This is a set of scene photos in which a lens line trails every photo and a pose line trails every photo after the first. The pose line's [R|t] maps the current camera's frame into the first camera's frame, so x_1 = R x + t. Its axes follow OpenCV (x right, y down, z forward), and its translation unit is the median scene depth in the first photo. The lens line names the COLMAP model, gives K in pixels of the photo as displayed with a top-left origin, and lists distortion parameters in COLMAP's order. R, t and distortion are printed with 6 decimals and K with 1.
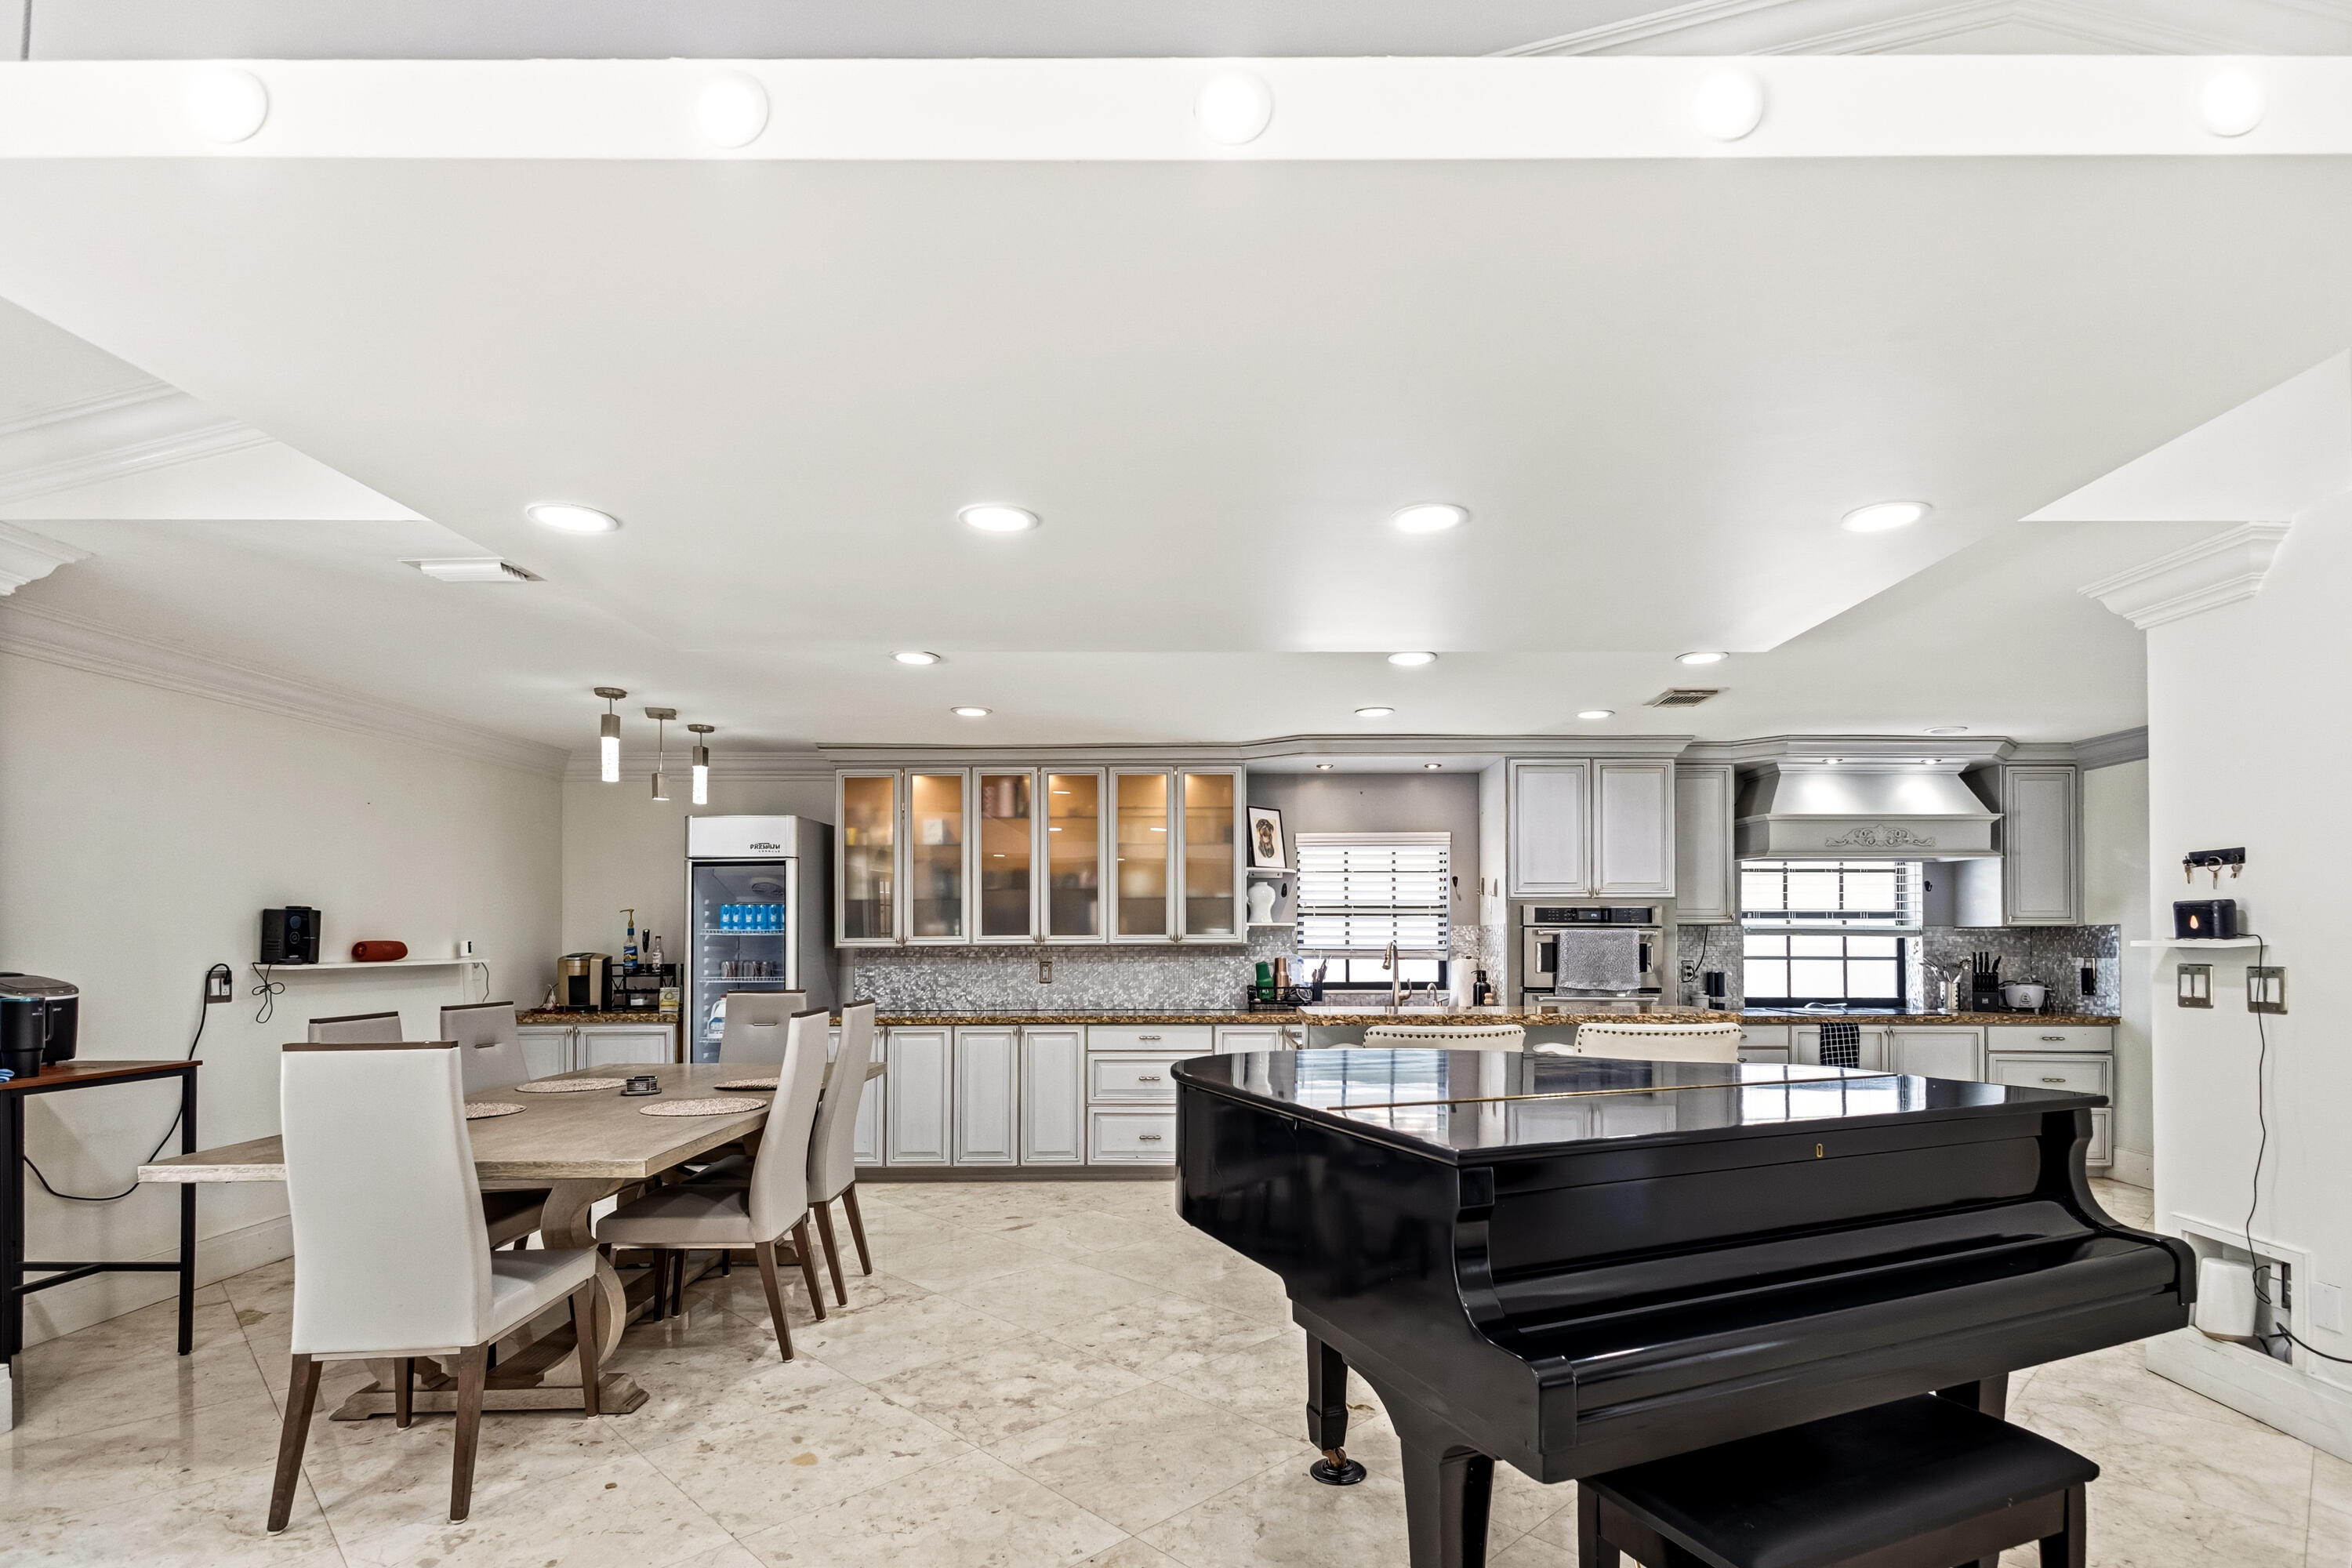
lens RADIAL K [[1099.3, 0, 1227.6], [0, 1099.3, 922.5], [0, 0, 1]] dist [0.011854, -0.004997]
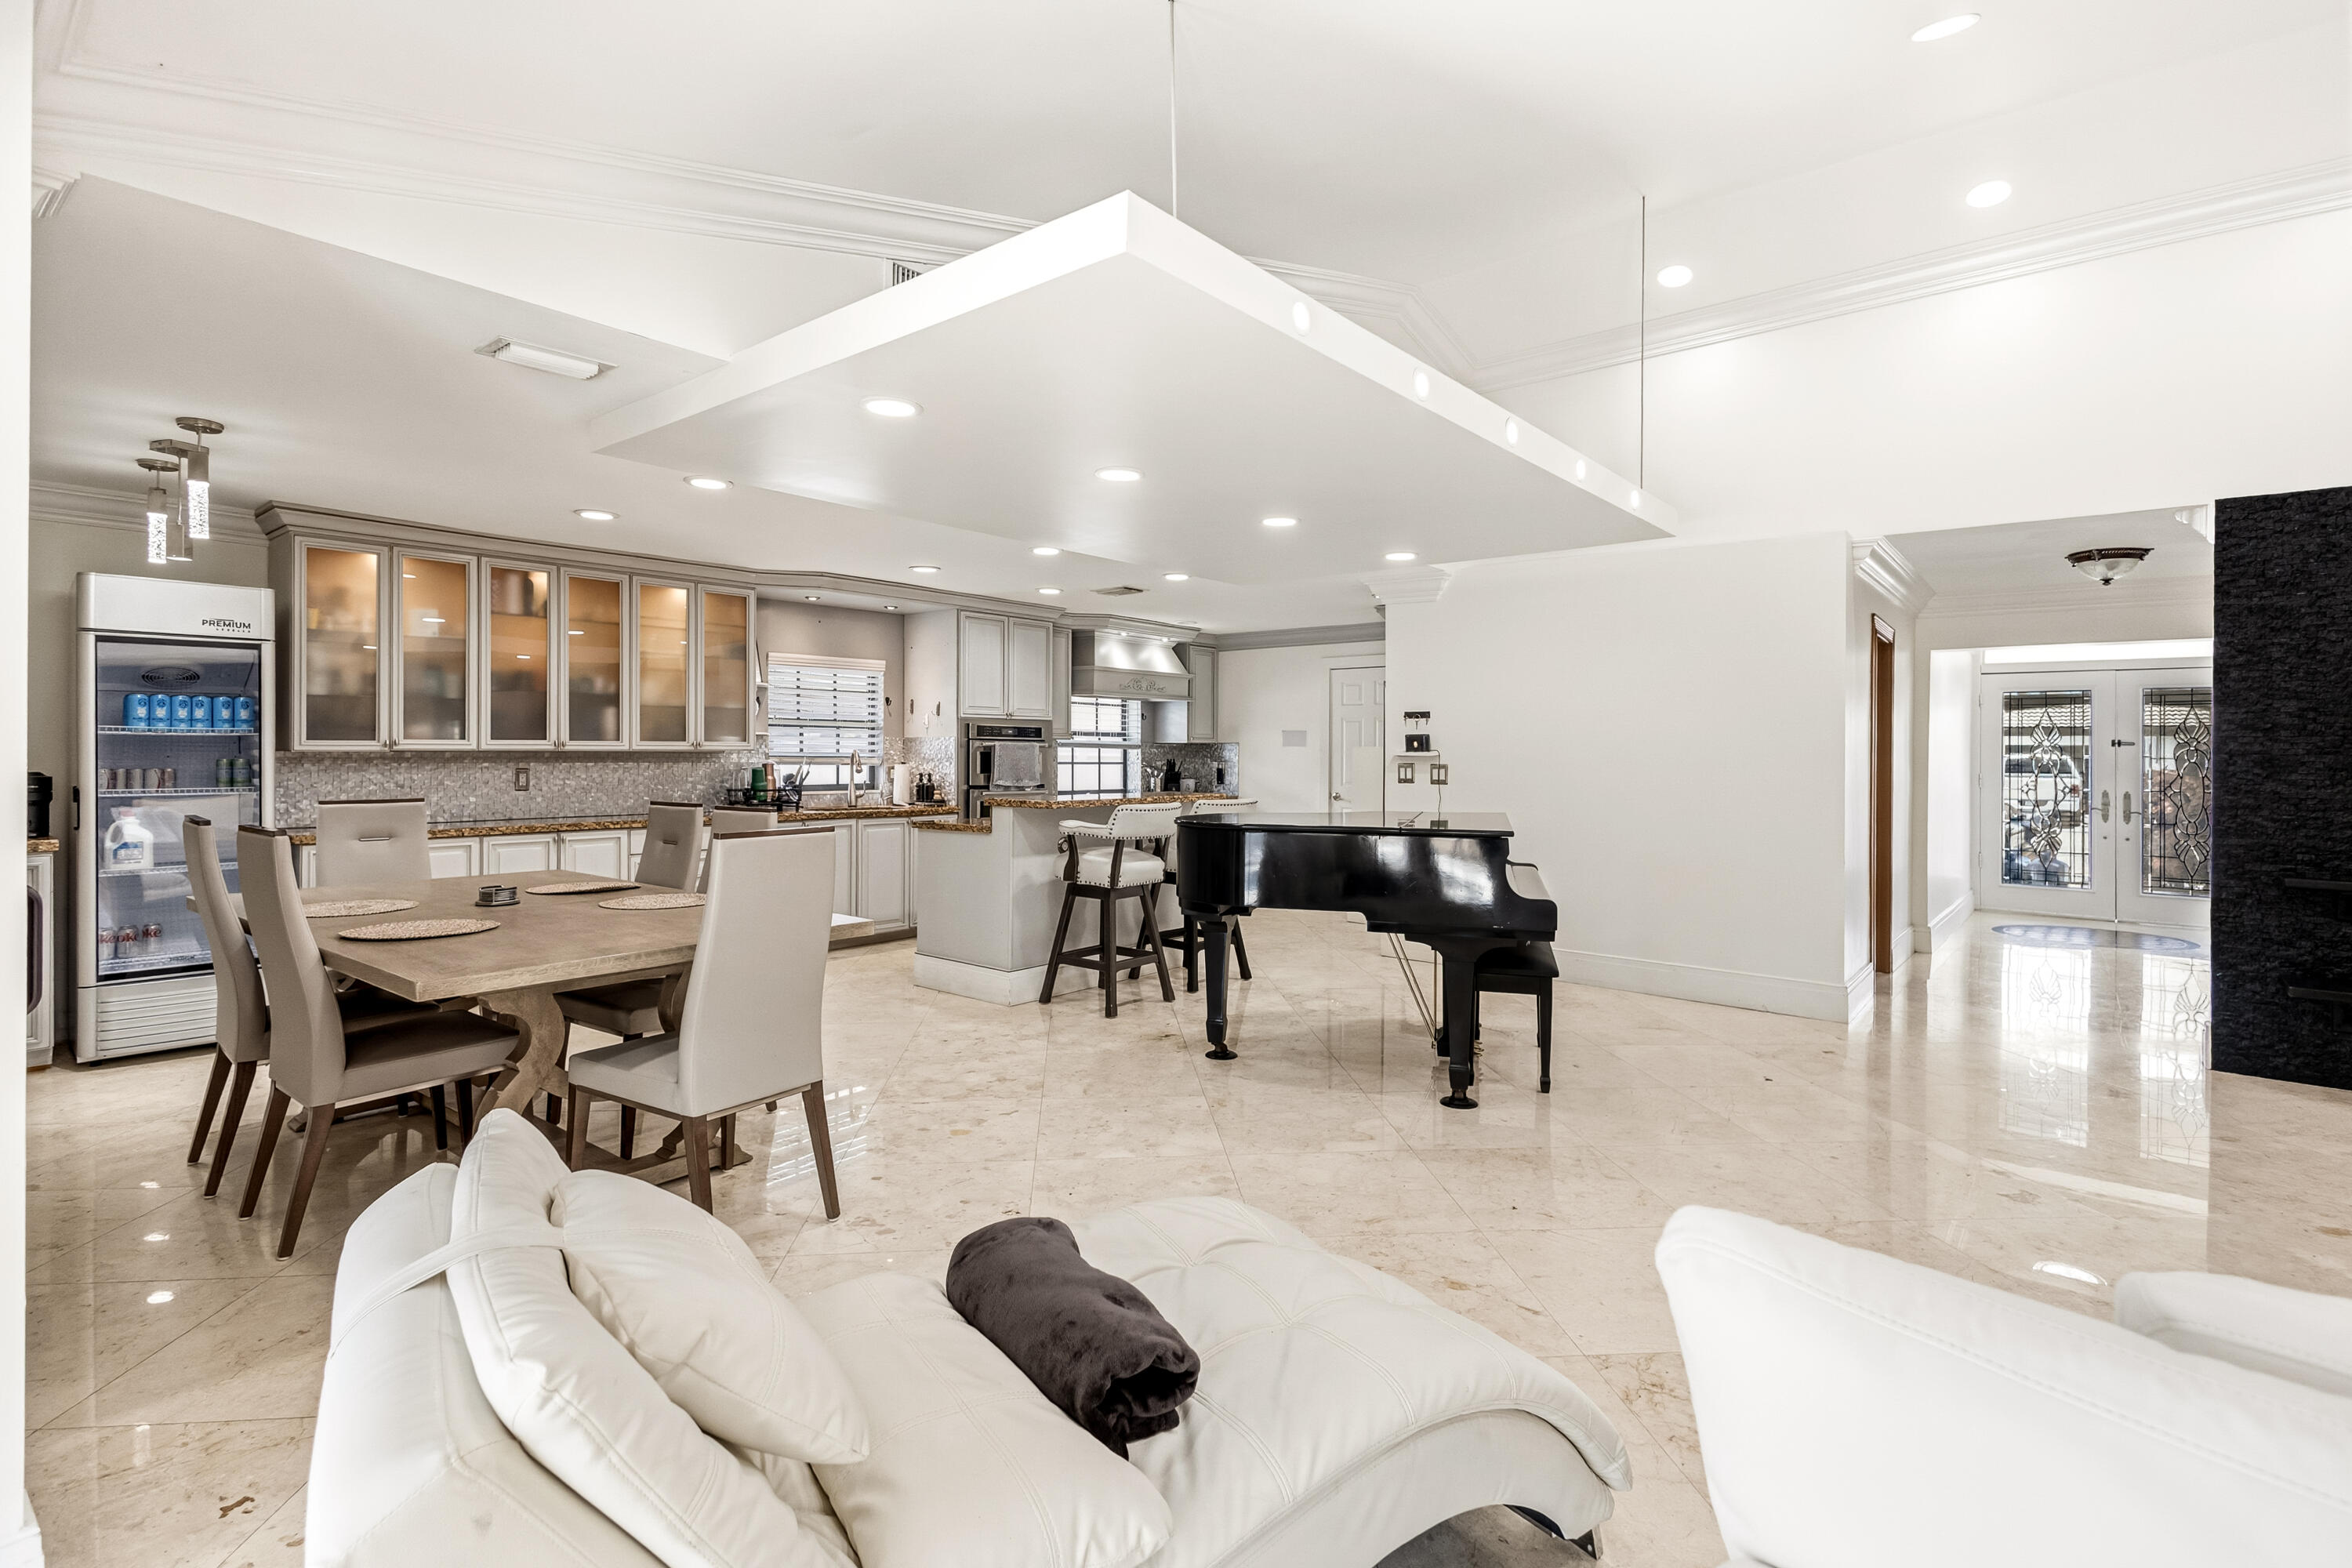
lens RADIAL K [[1099.3, 0, 1175.9], [0, 1099.3, 753.4], [0, 0, 1]] dist [0.011854, -0.004997]
pose [[0.646779, 0.005355, 0.762659, -0.560619], [-0.019807, 0.999756, 0.009777, 0.002931], [-0.762421, -0.021429, 0.646727, -0.042690]]
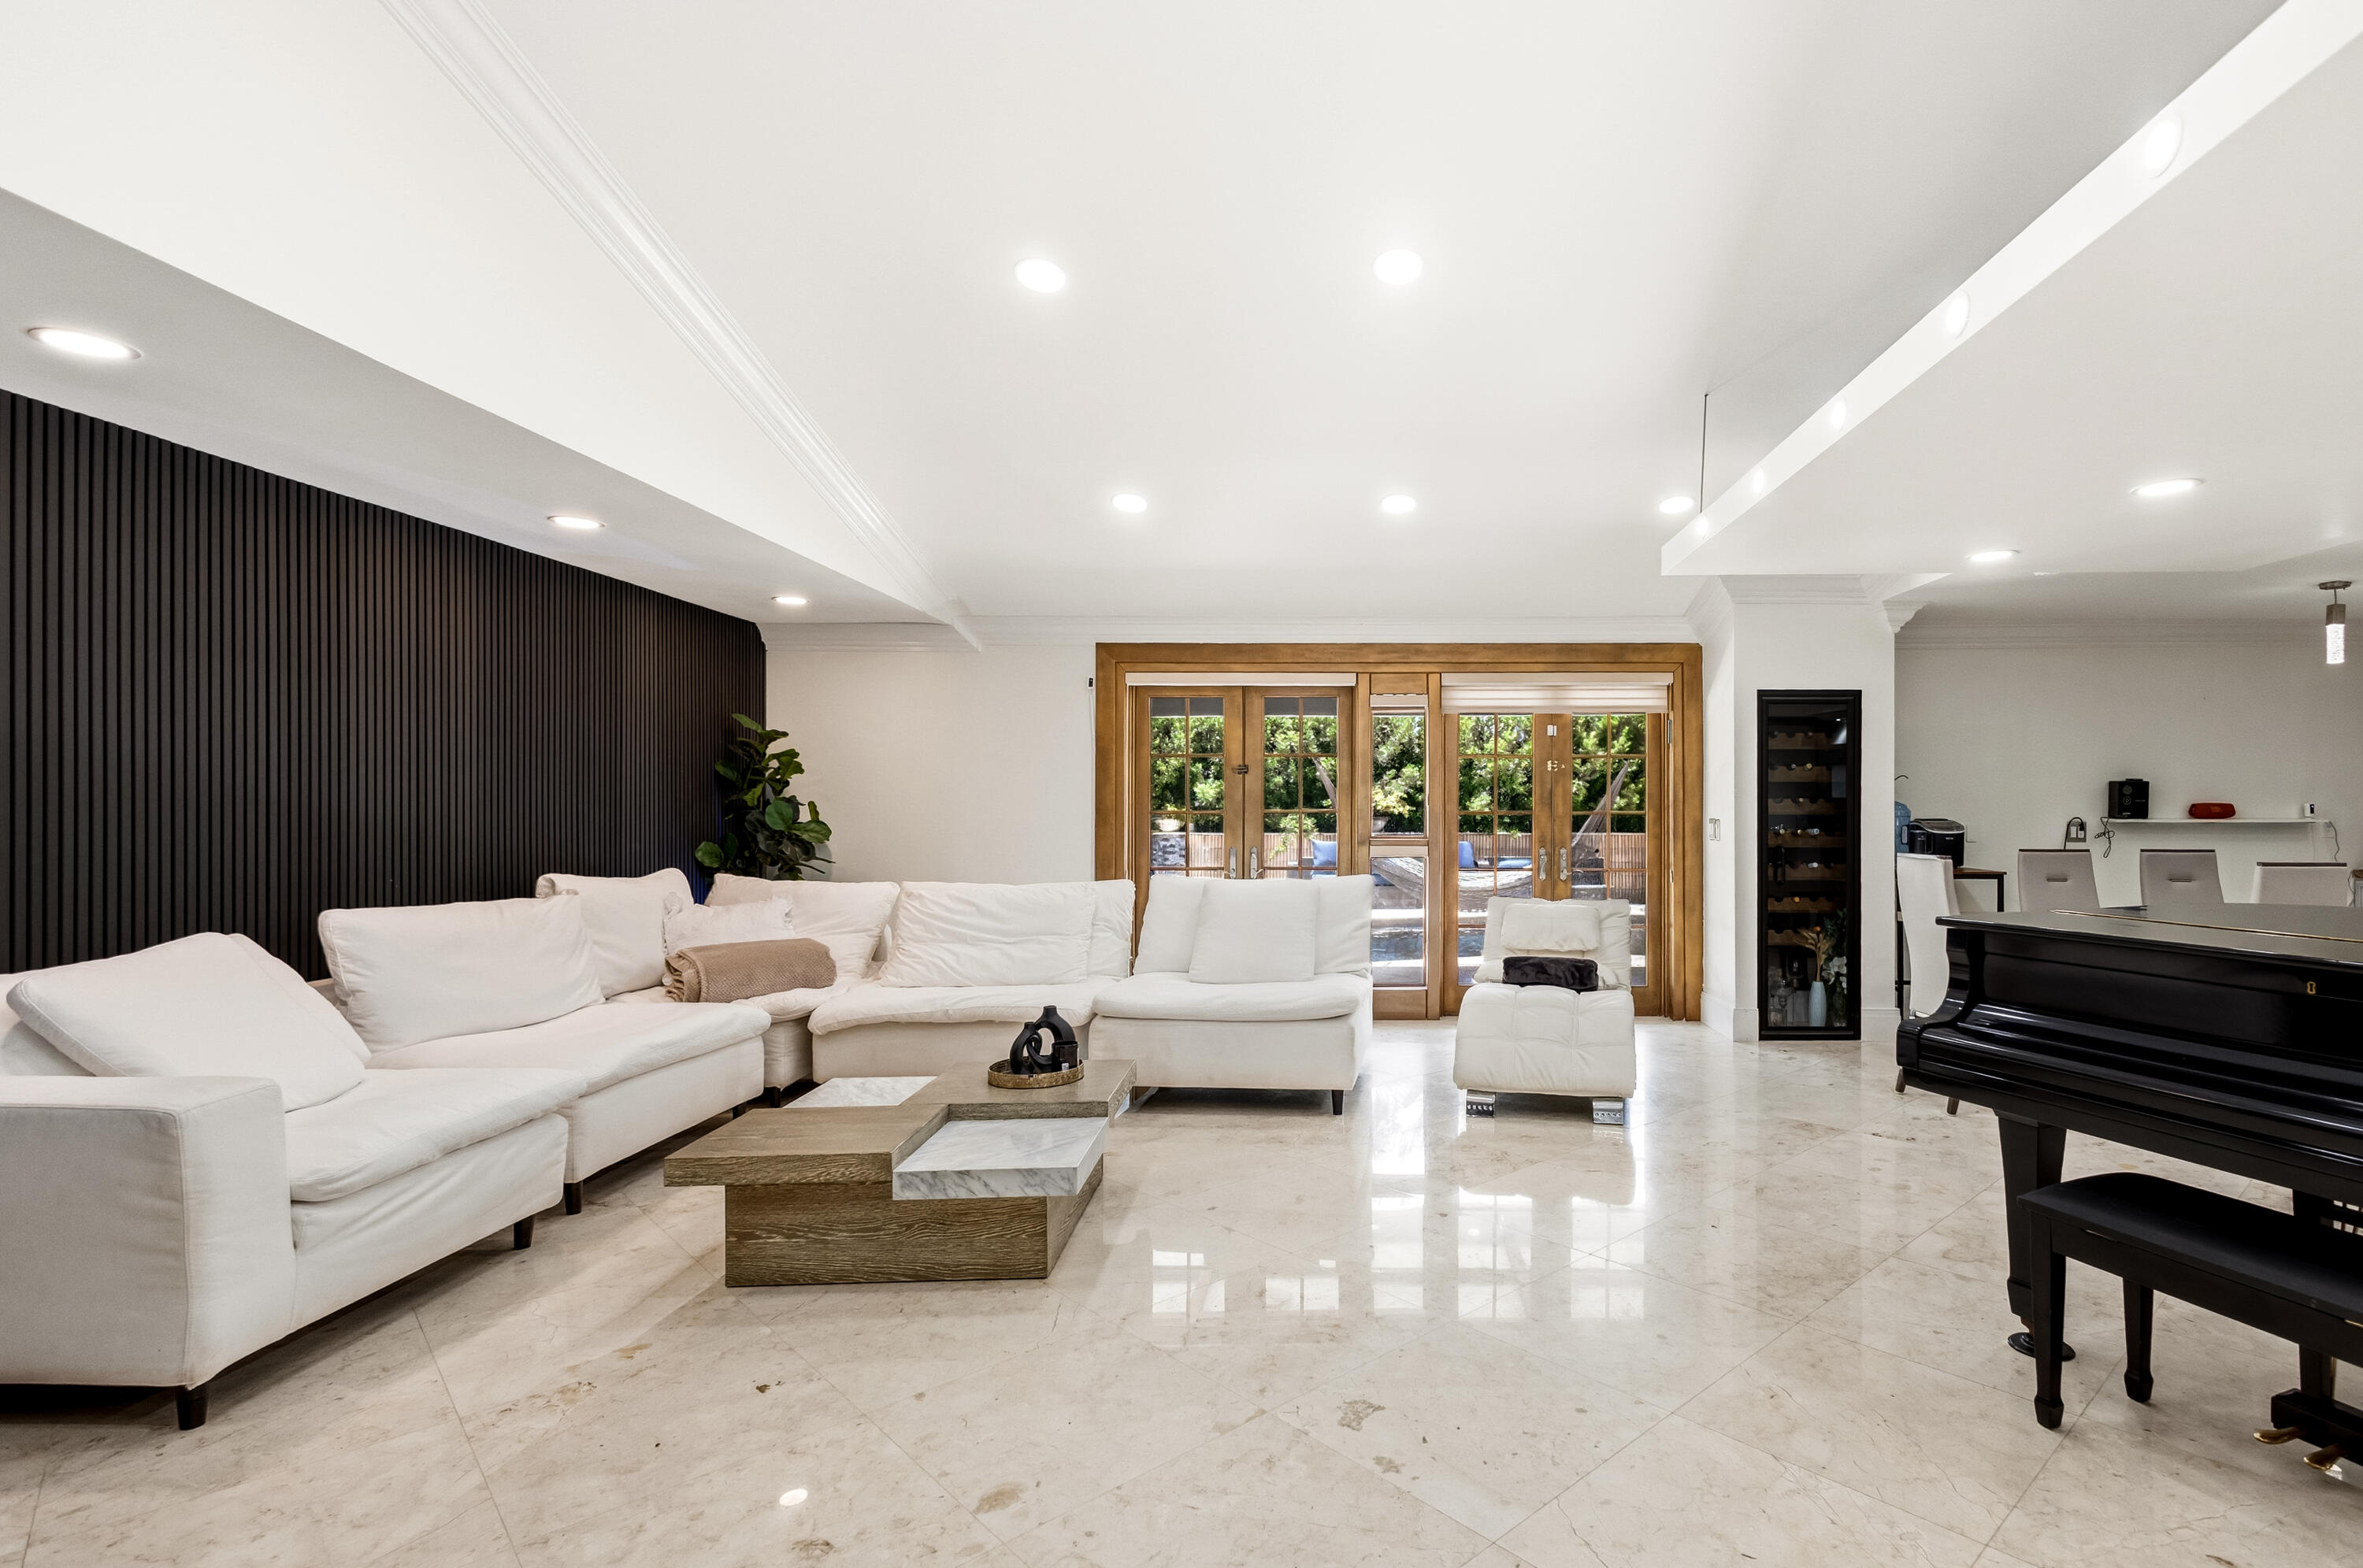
lens RADIAL K [[1202.9, 0, 1353.2], [0, 1202.9, 816.4], [0, 0, 1]] dist [0.014673, 0.000693]
pose [[-0.003924, 0.010357, -0.999939, 0.540592], [0.013157, 0.999860, 0.010304, 0.003457], [0.999906, -0.013116, -0.004060, -0.007797]]
